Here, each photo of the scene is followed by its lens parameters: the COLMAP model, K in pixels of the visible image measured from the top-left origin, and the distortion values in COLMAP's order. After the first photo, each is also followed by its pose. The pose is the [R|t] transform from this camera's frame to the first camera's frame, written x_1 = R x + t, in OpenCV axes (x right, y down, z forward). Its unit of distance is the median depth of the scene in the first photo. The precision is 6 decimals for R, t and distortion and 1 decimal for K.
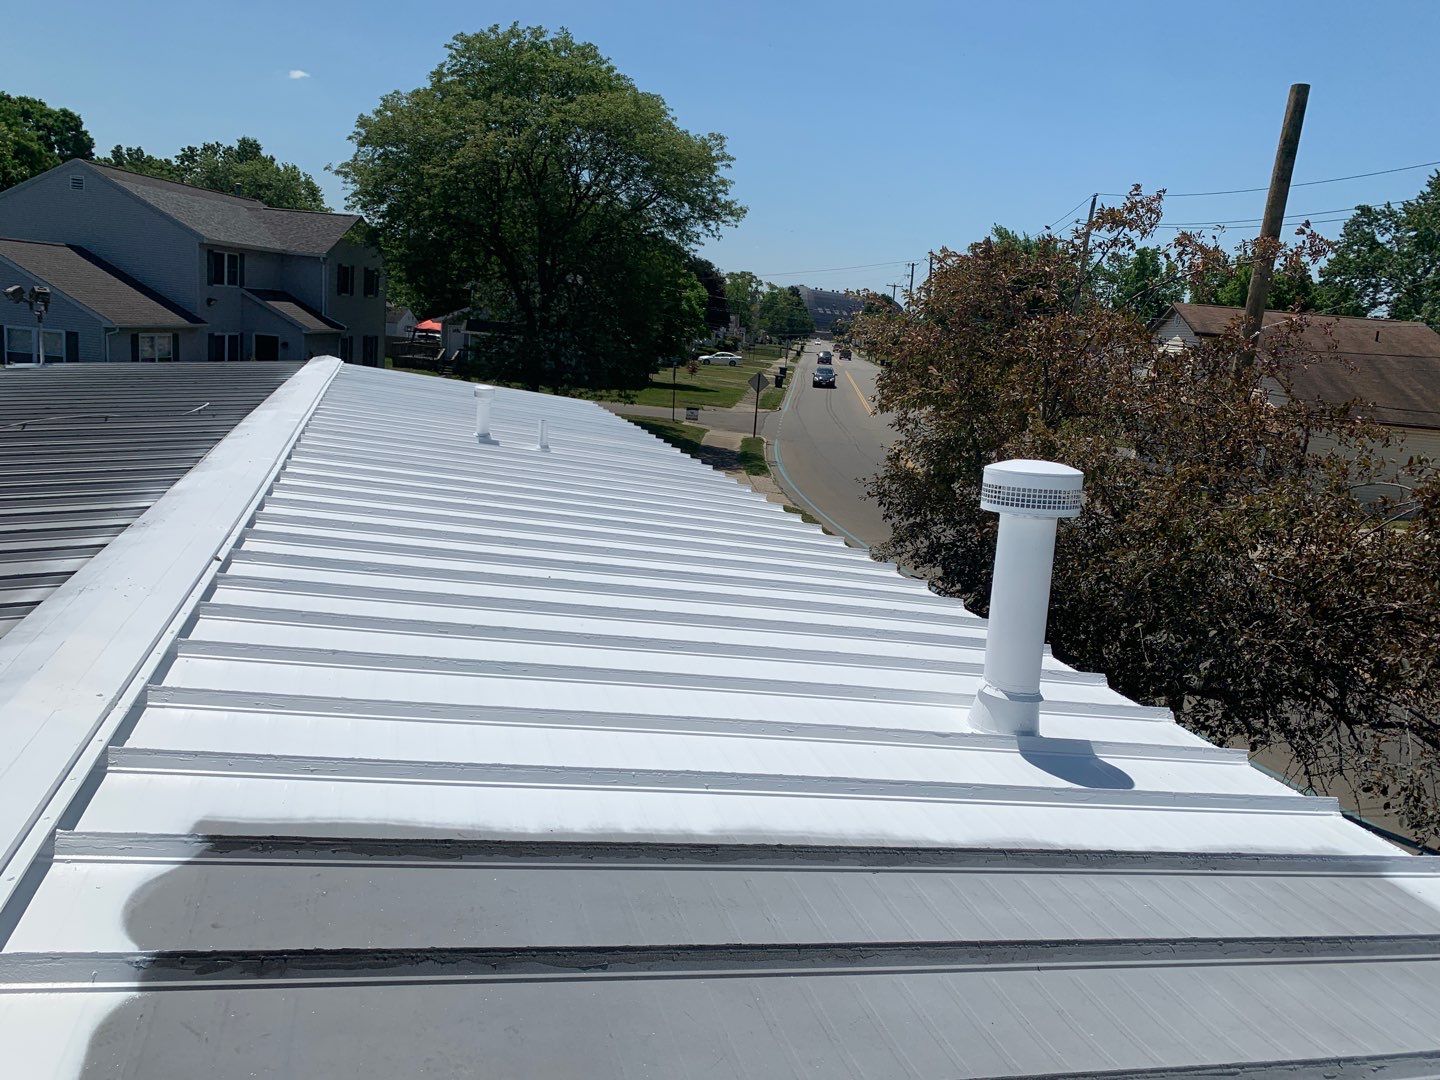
lens RADIAL K [[1080.8, 0, 724.3], [0, 1080.8, 527.4], [0, 0, 1]] dist [0.009757, -0.018460]
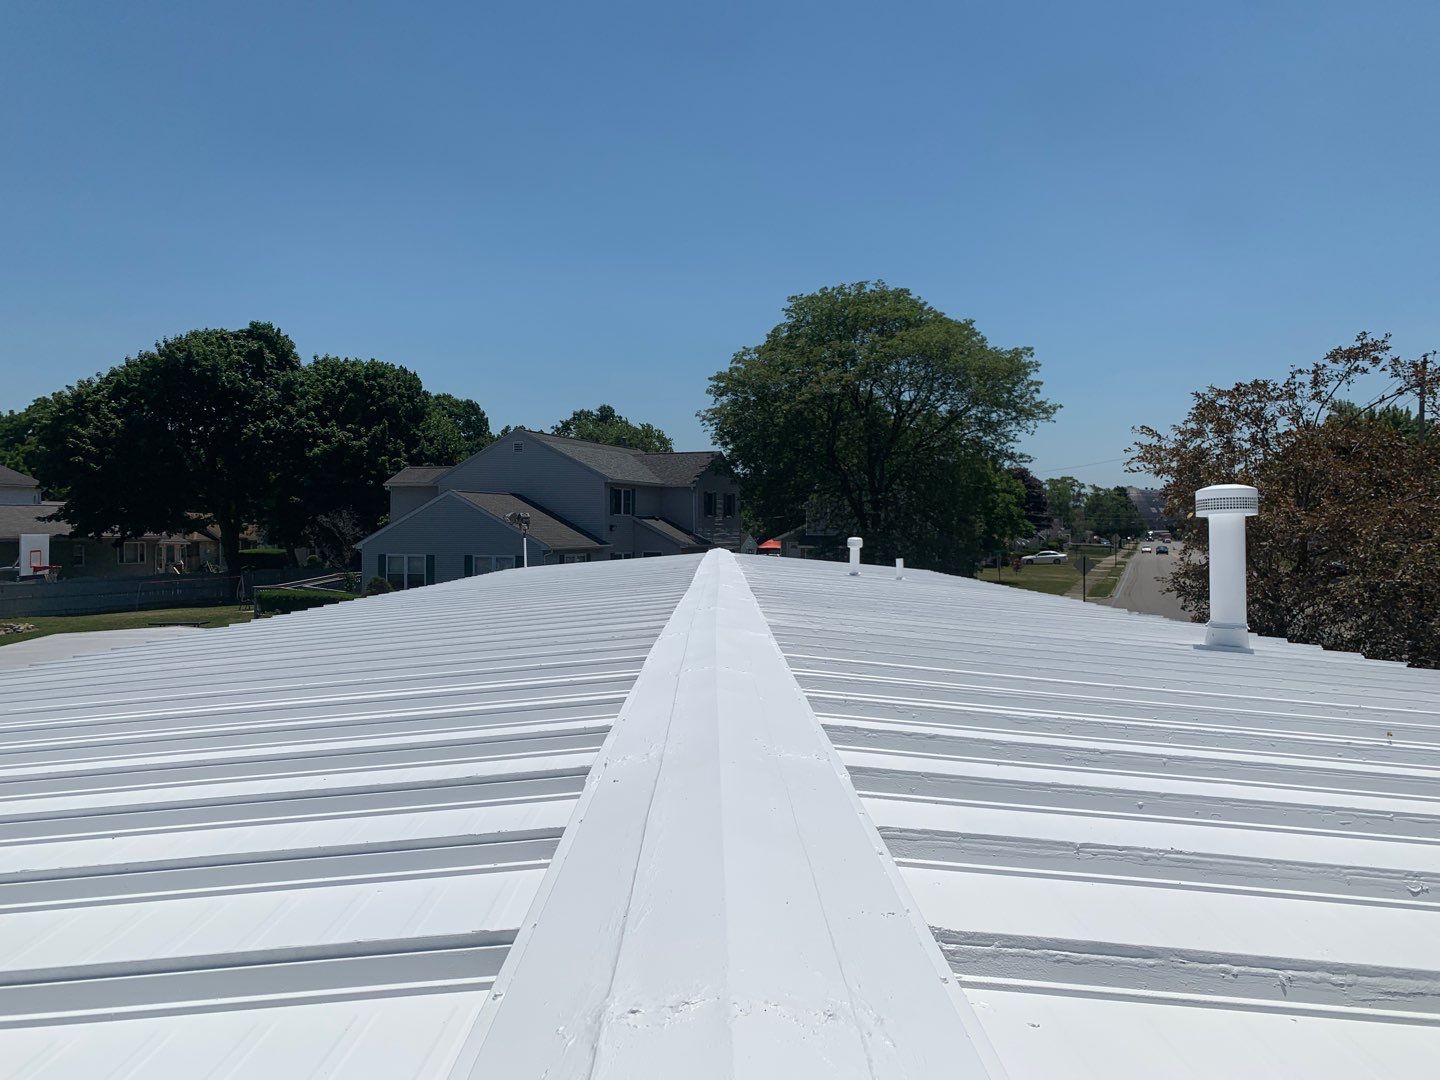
lens RADIAL K [[1080.8, 0, 720.2], [0, 1080.8, 545.1], [0, 0, 1]] dist [0.009757, -0.018460]
pose [[0.953639, -0.080632, -0.289951, 0.001502], [0.025356, 0.981542, -0.189559, 0.041682], [0.299884, 0.173419, 0.938081, -0.103058]]
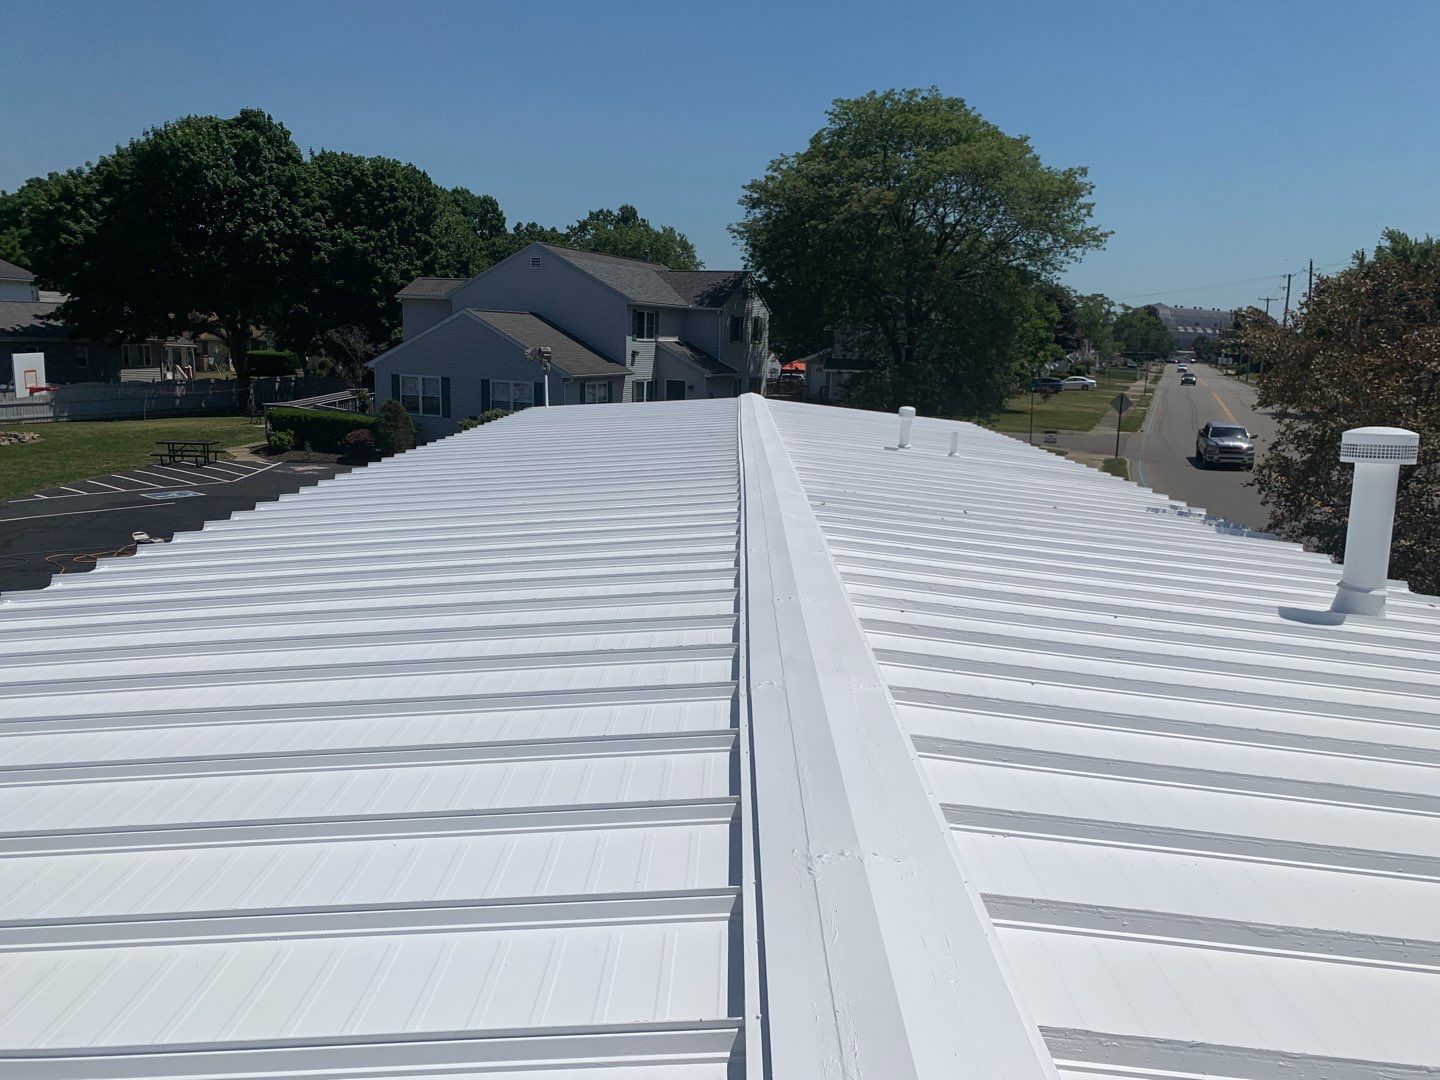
lens RADIAL K [[1080.8, 0, 733.4], [0, 1080.8, 546.9], [0, 0, 1]] dist [0.009757, -0.018460]
pose [[0.954511, 0.002313, -0.298168, -0.014237], [-0.006123, 0.999911, -0.011842, 0.015386], [0.298114, 0.013129, 0.954440, -0.082162]]
